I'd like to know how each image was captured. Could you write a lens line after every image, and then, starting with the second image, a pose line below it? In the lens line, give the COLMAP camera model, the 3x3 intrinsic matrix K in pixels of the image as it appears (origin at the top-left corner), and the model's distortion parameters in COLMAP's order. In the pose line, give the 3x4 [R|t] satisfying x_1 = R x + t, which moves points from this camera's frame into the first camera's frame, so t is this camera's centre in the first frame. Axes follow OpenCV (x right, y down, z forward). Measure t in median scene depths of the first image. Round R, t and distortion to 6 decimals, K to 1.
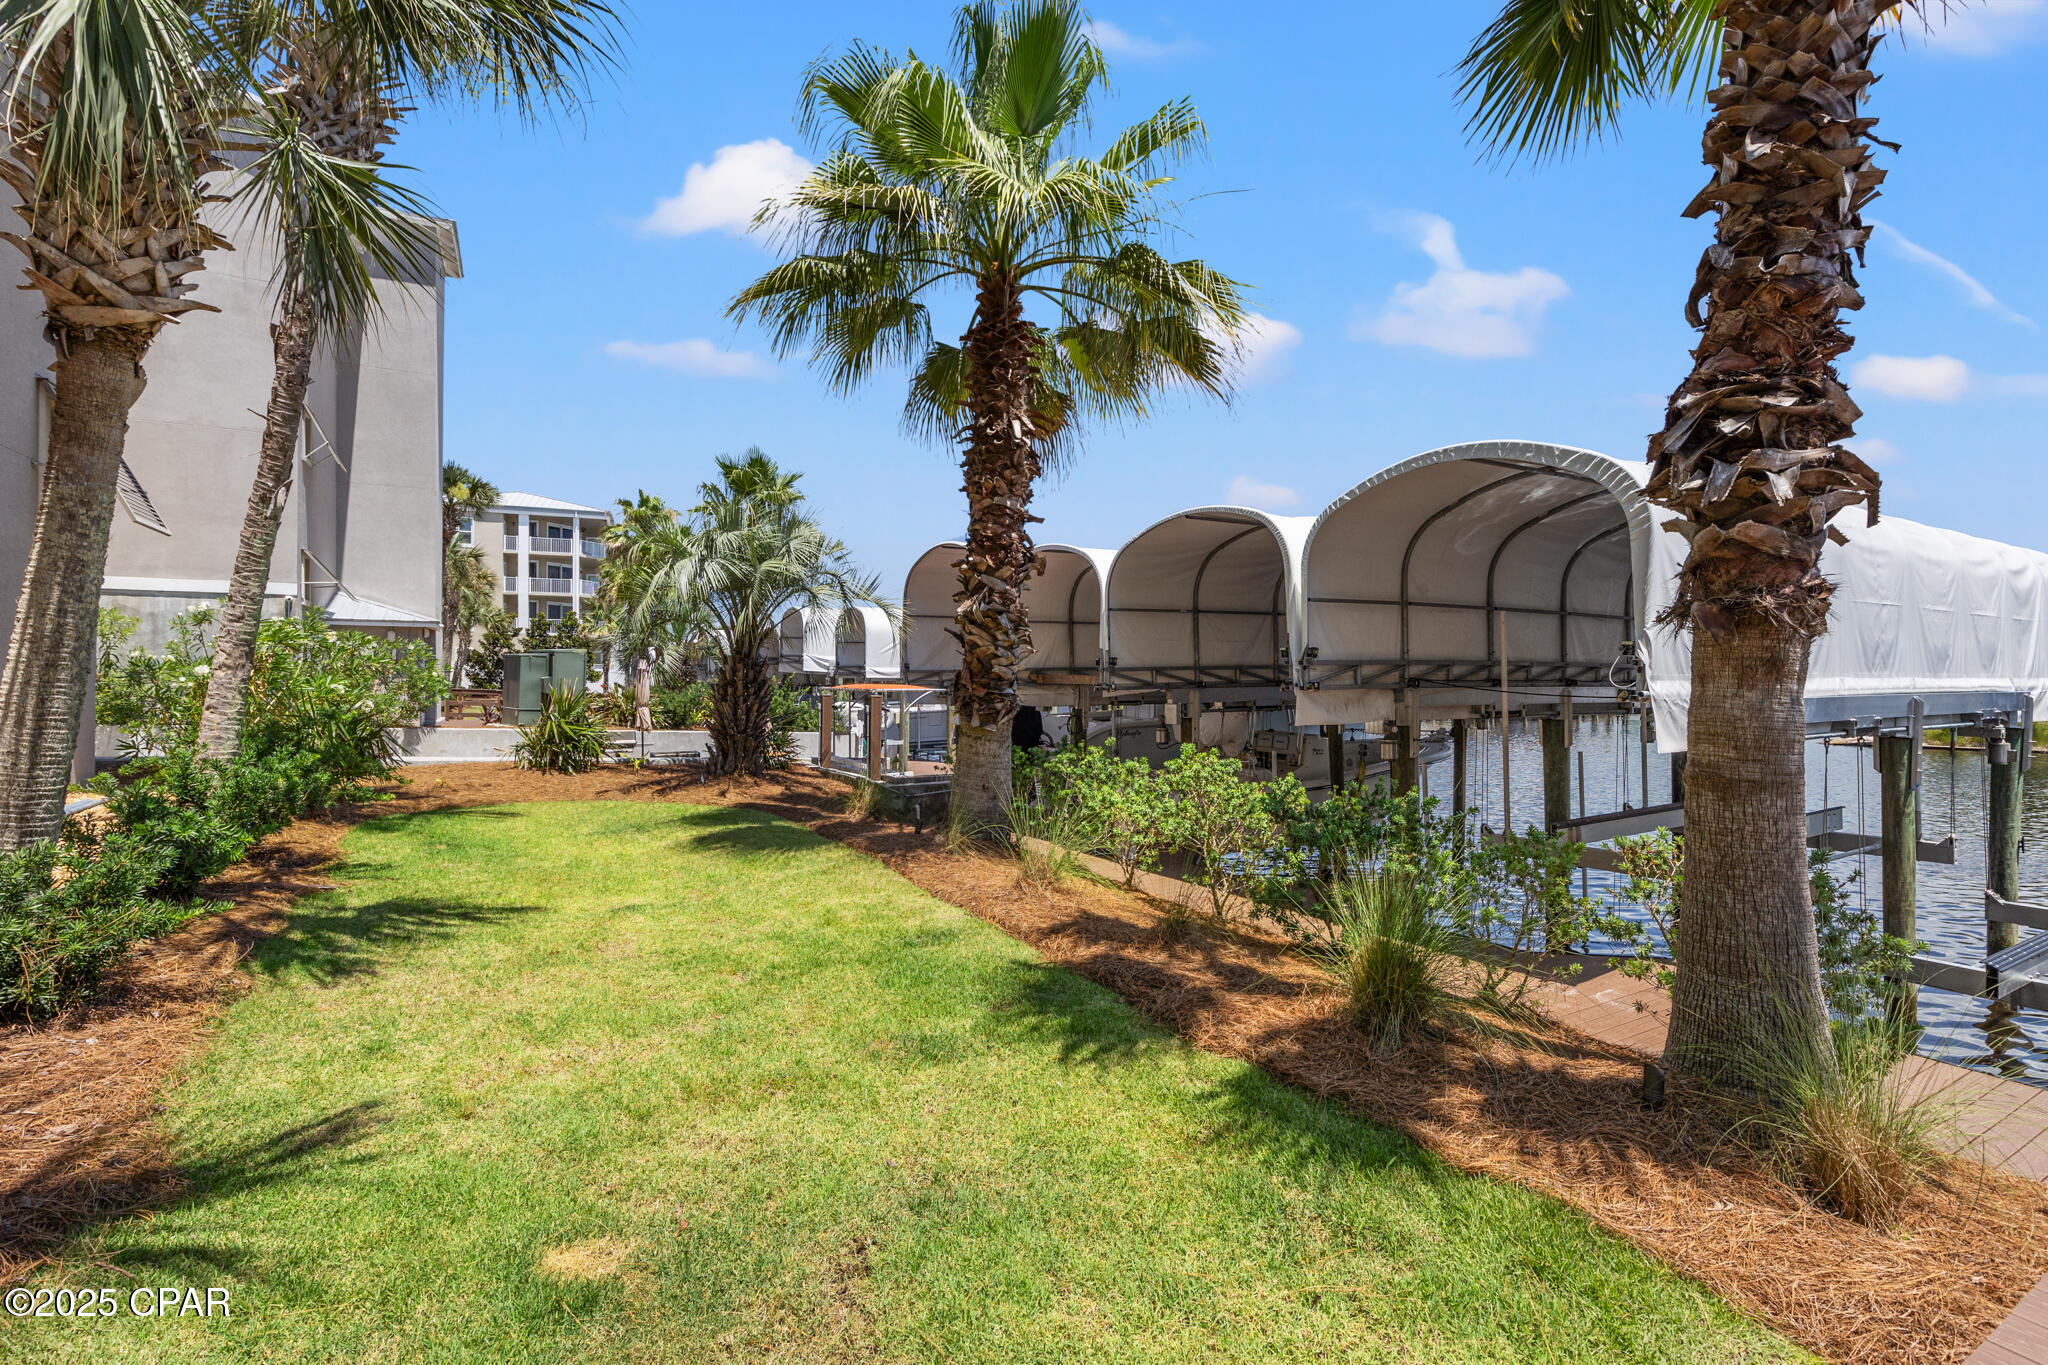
lens RADIAL K [[941.5, 0, 1017.1], [0, 941.5, 675.1], [0, 0, 1]] dist [0.000800, 0.001037]
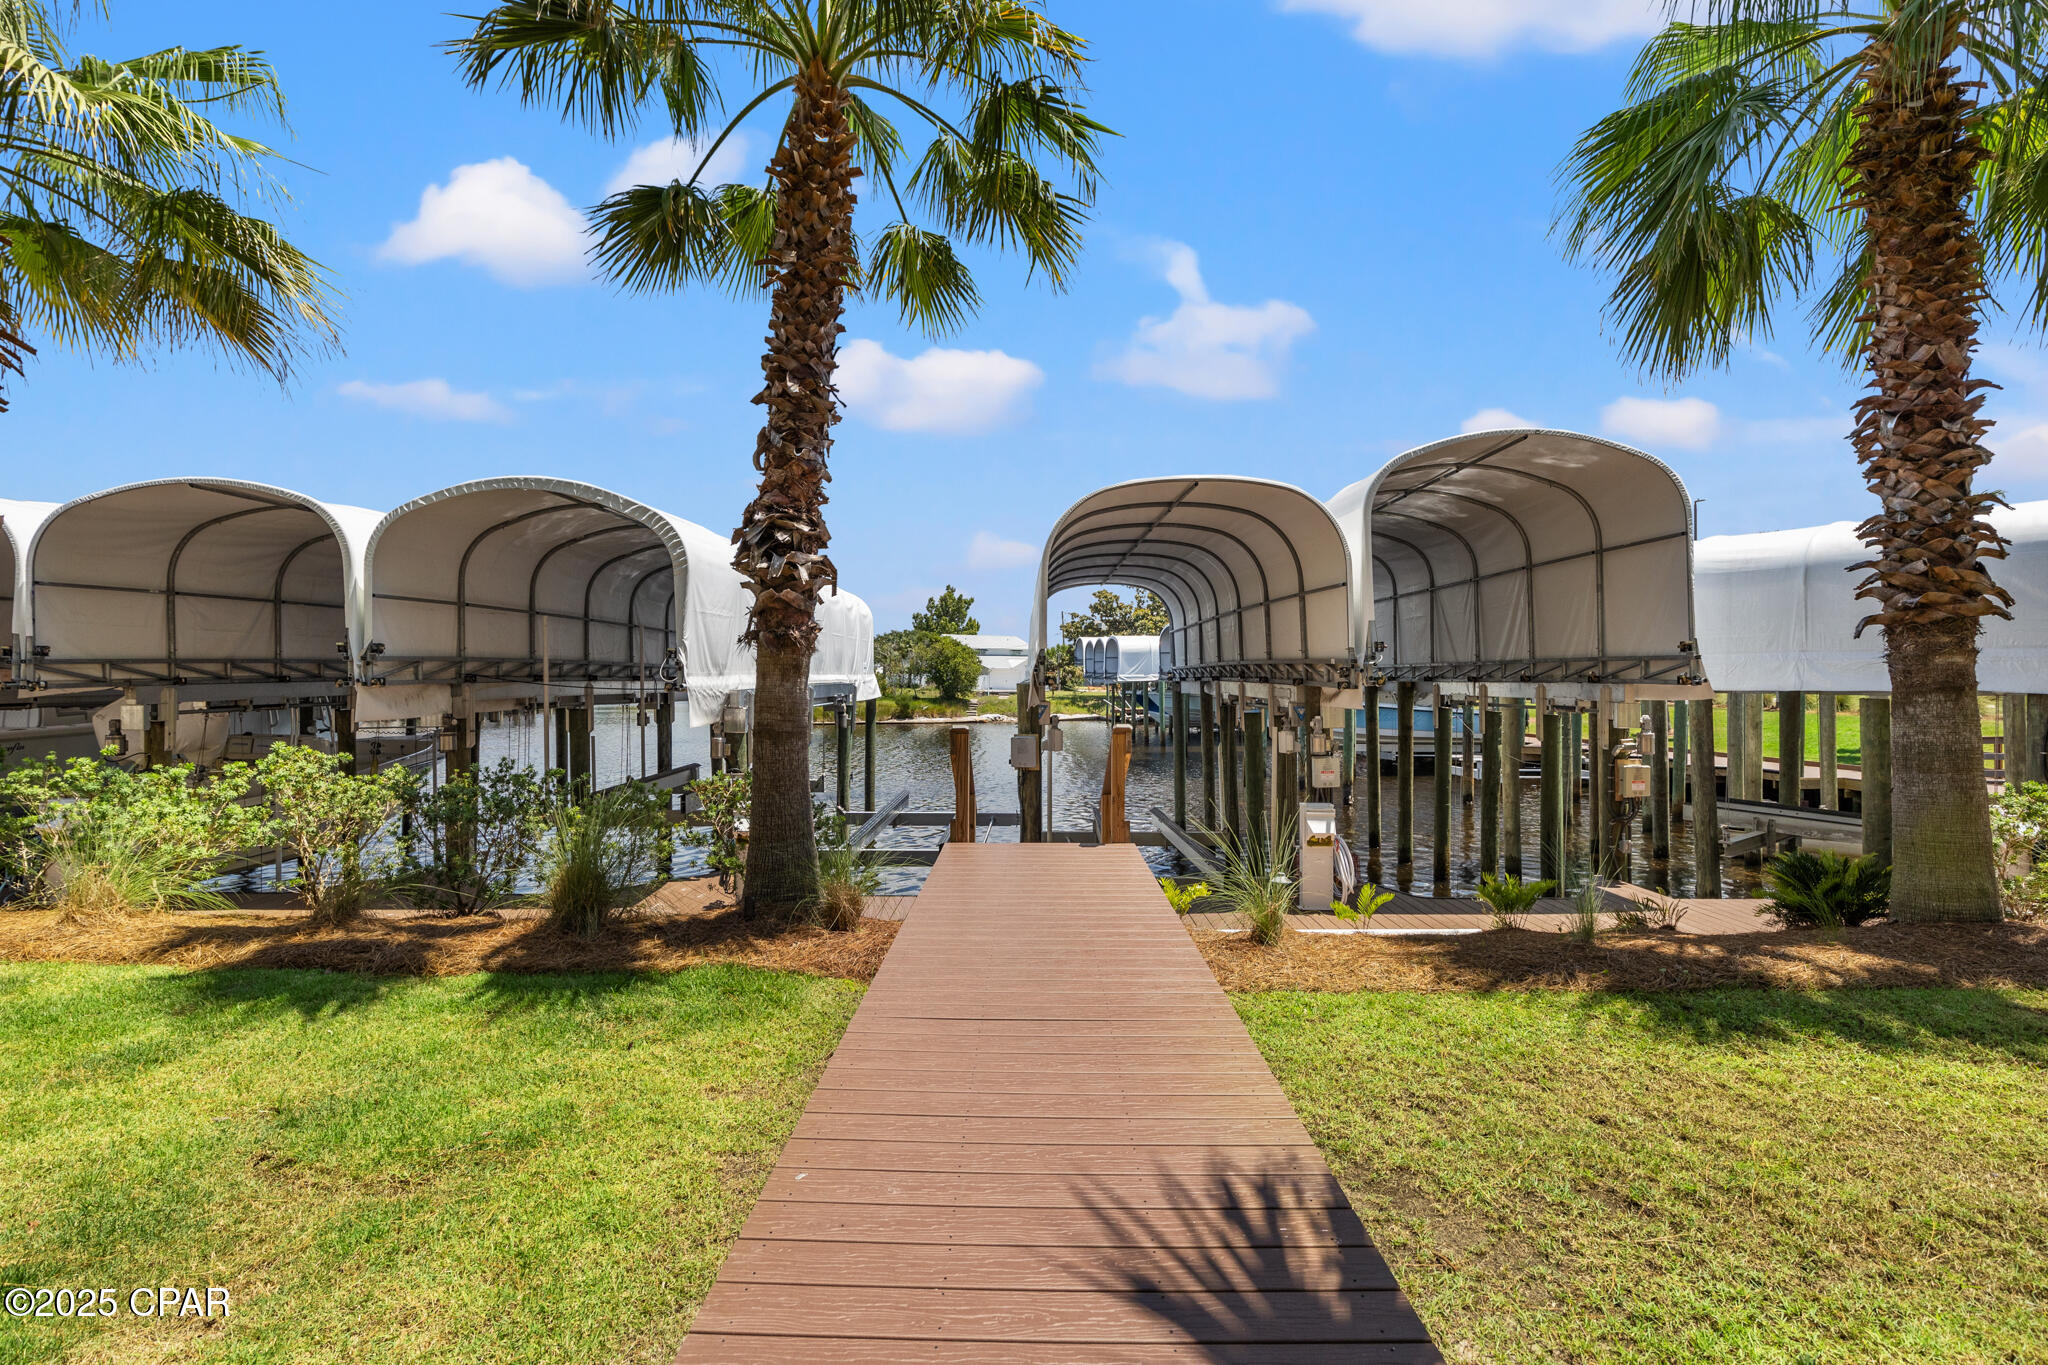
lens RADIAL K [[941.5, 0, 1017.1], [0, 941.5, 675.1], [0, 0, 1]] dist [0.000800, 0.001037]
pose [[0.529110, 0.000629, 0.848553, -0.440733], [-0.005143, 0.999984, 0.002466, -0.003499], [-0.848537, -0.005669, 0.529105, -0.280323]]
